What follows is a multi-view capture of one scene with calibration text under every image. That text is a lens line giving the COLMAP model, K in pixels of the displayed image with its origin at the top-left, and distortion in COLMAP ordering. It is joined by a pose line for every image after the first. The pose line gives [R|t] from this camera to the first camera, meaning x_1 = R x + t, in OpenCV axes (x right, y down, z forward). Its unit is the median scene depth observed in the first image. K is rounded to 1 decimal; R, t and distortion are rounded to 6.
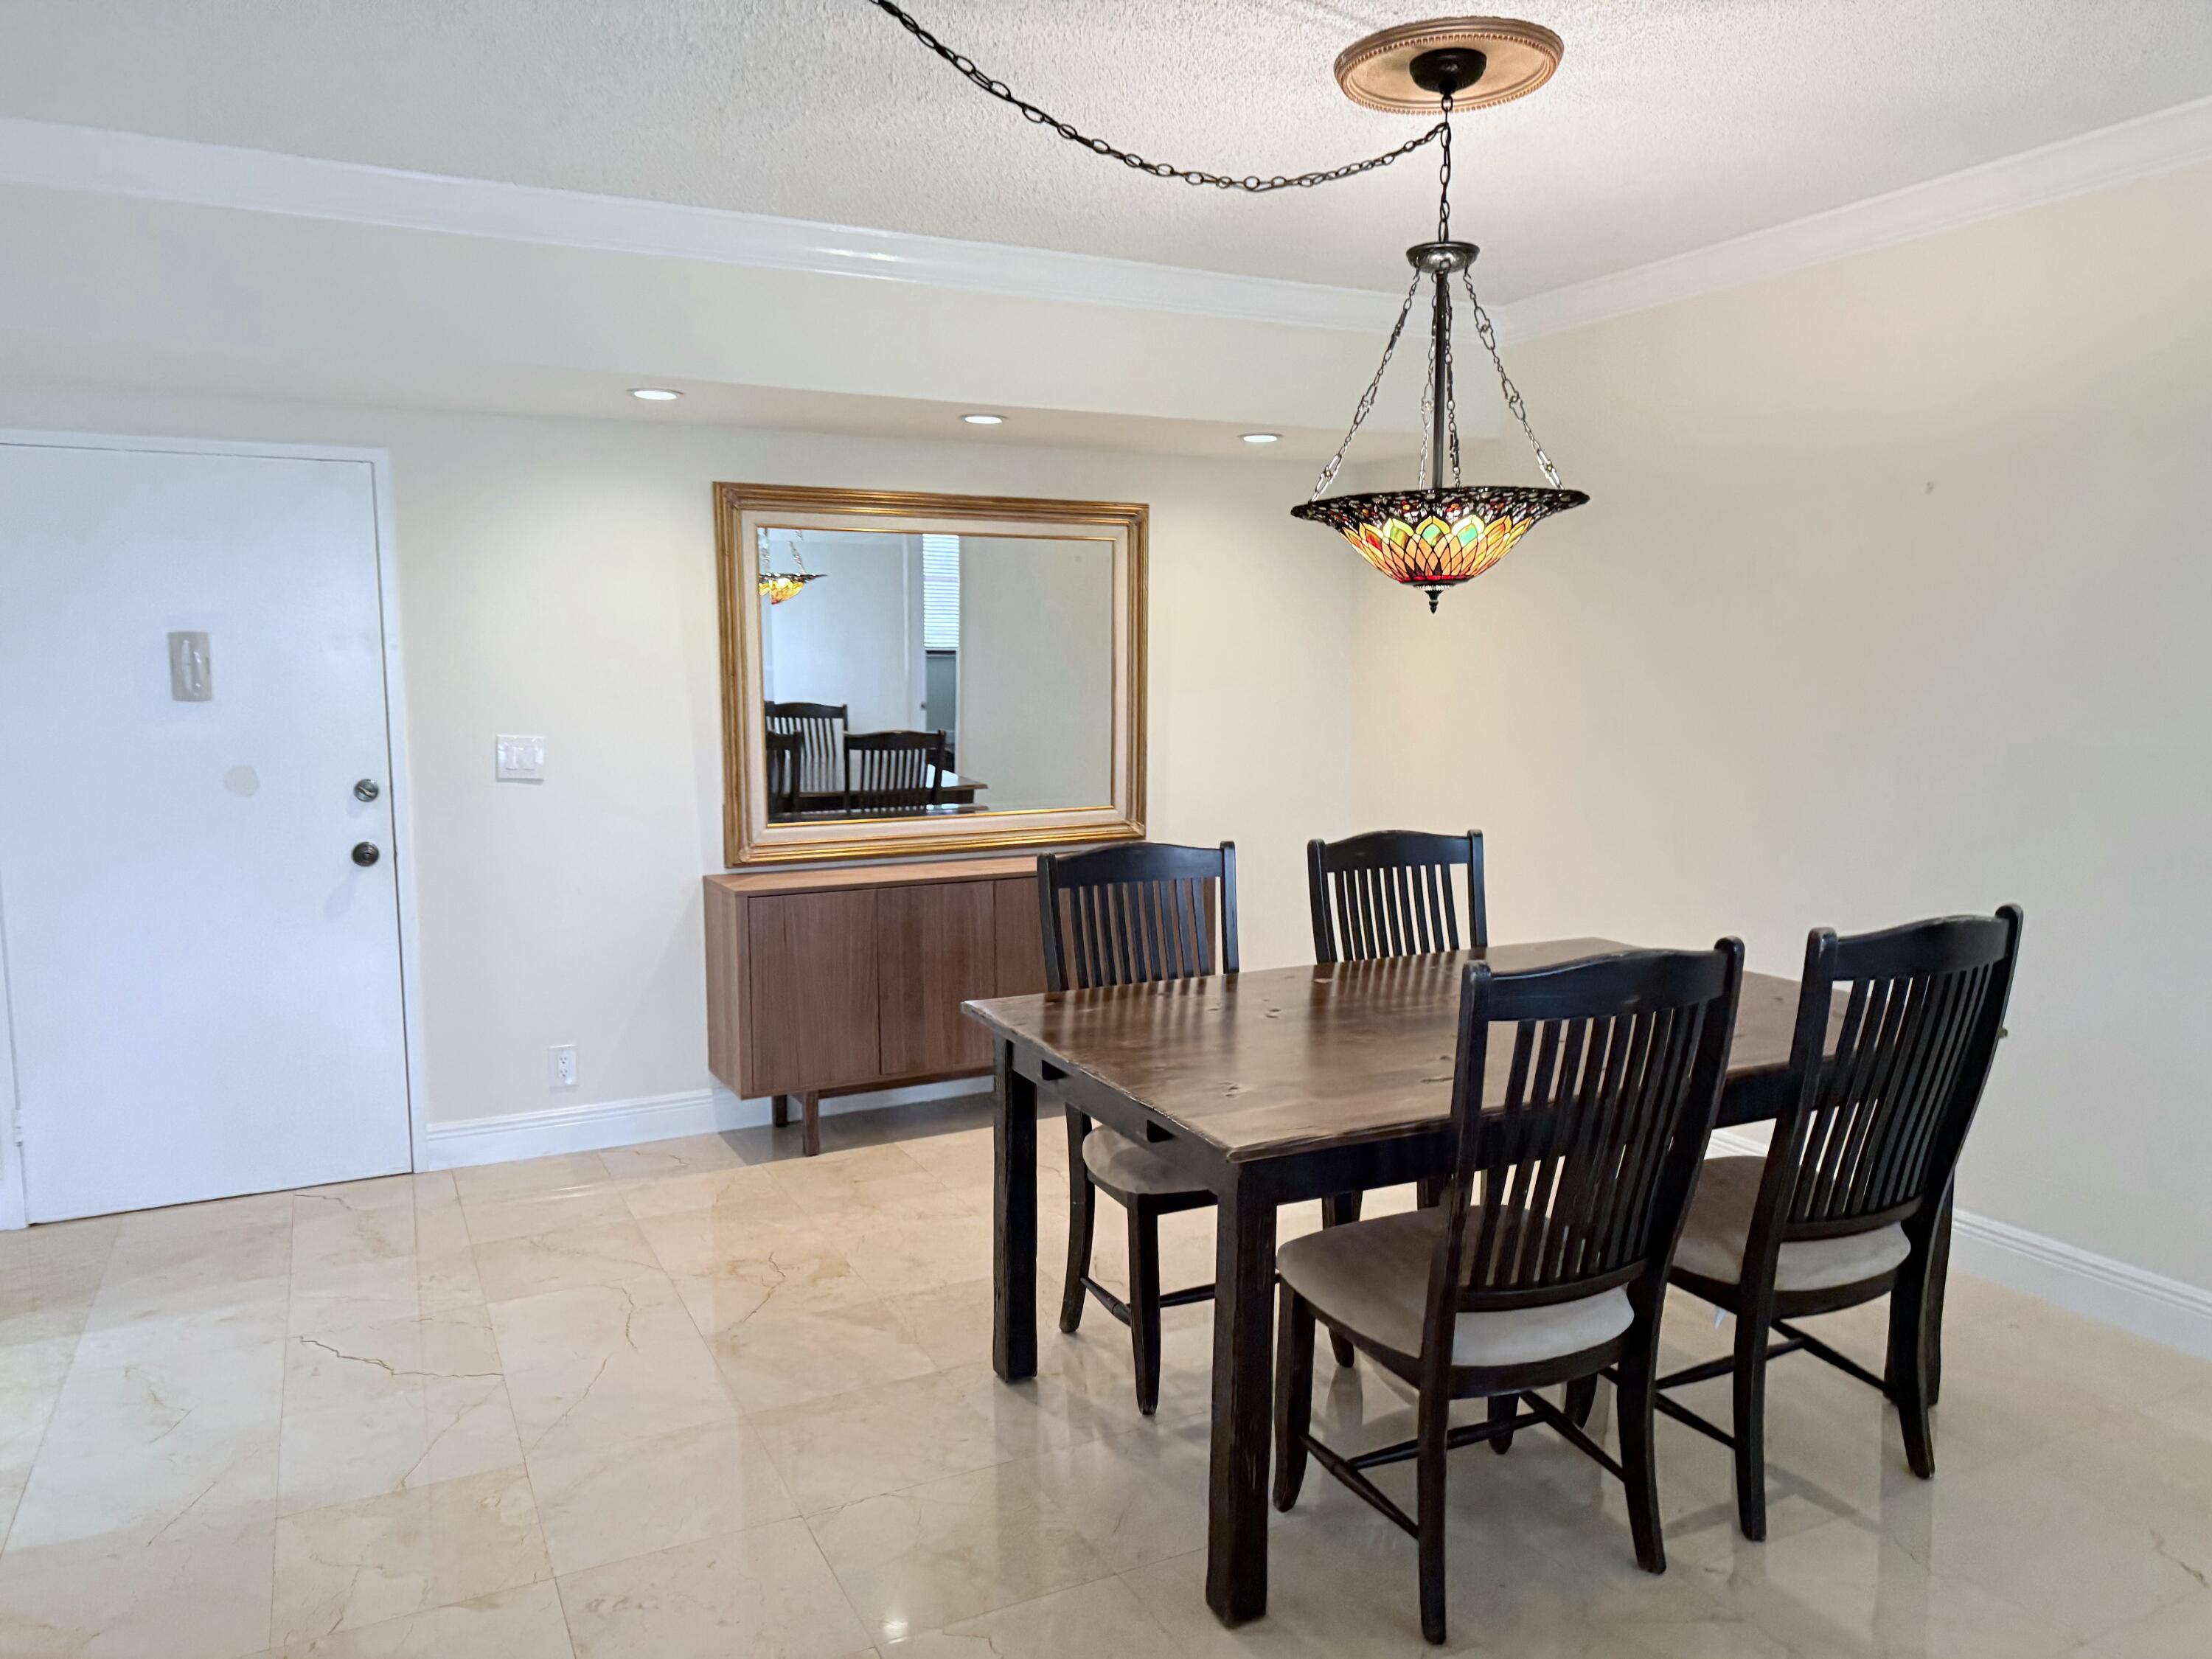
lens RADIAL K [[1580.3, 0, 1107.1], [0, 1580.3, 871.1], [0, 0, 1]] dist [0.029280, -0.019512]
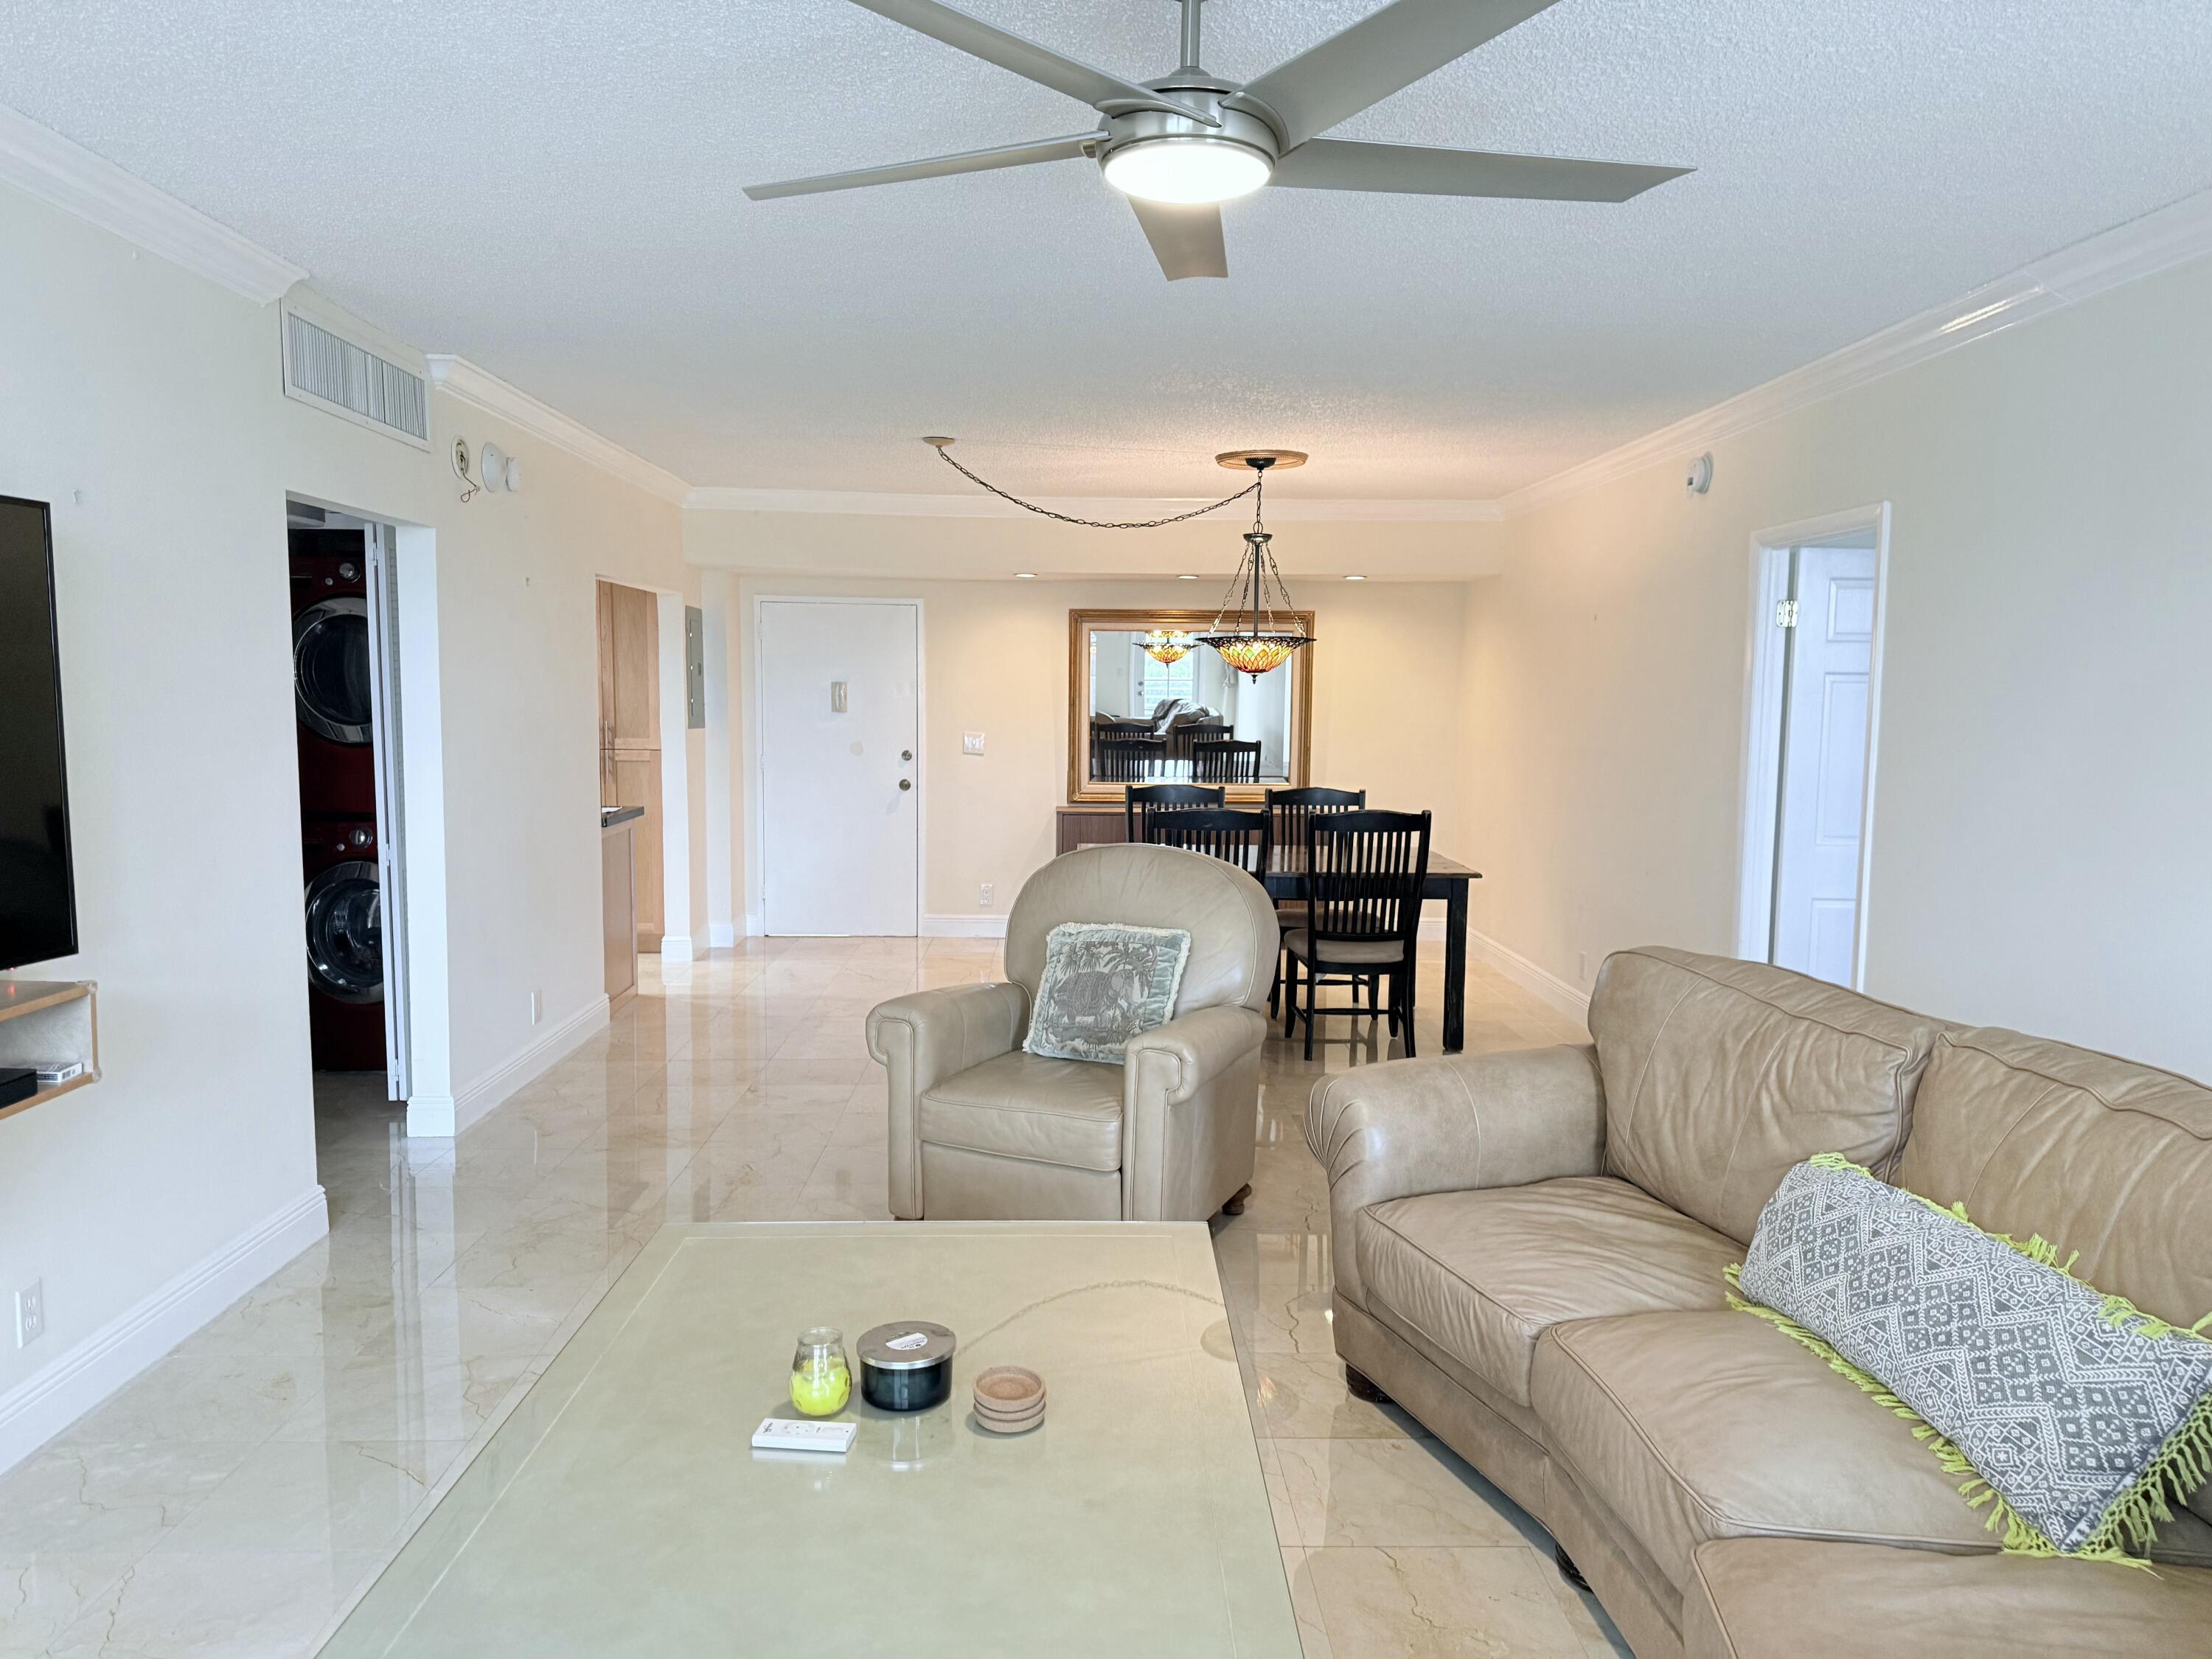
lens RADIAL K [[1580.3, 0, 1120.0], [0, 1580.3, 827.2], [0, 0, 1]] dist [0.029280, -0.019512]
pose [[0.908077, 0.050367, -0.415764, 0.684818], [-0.068260, 0.997267, -0.028275, 0.086342], [0.413204, 0.054056, 0.909033, -0.813040]]
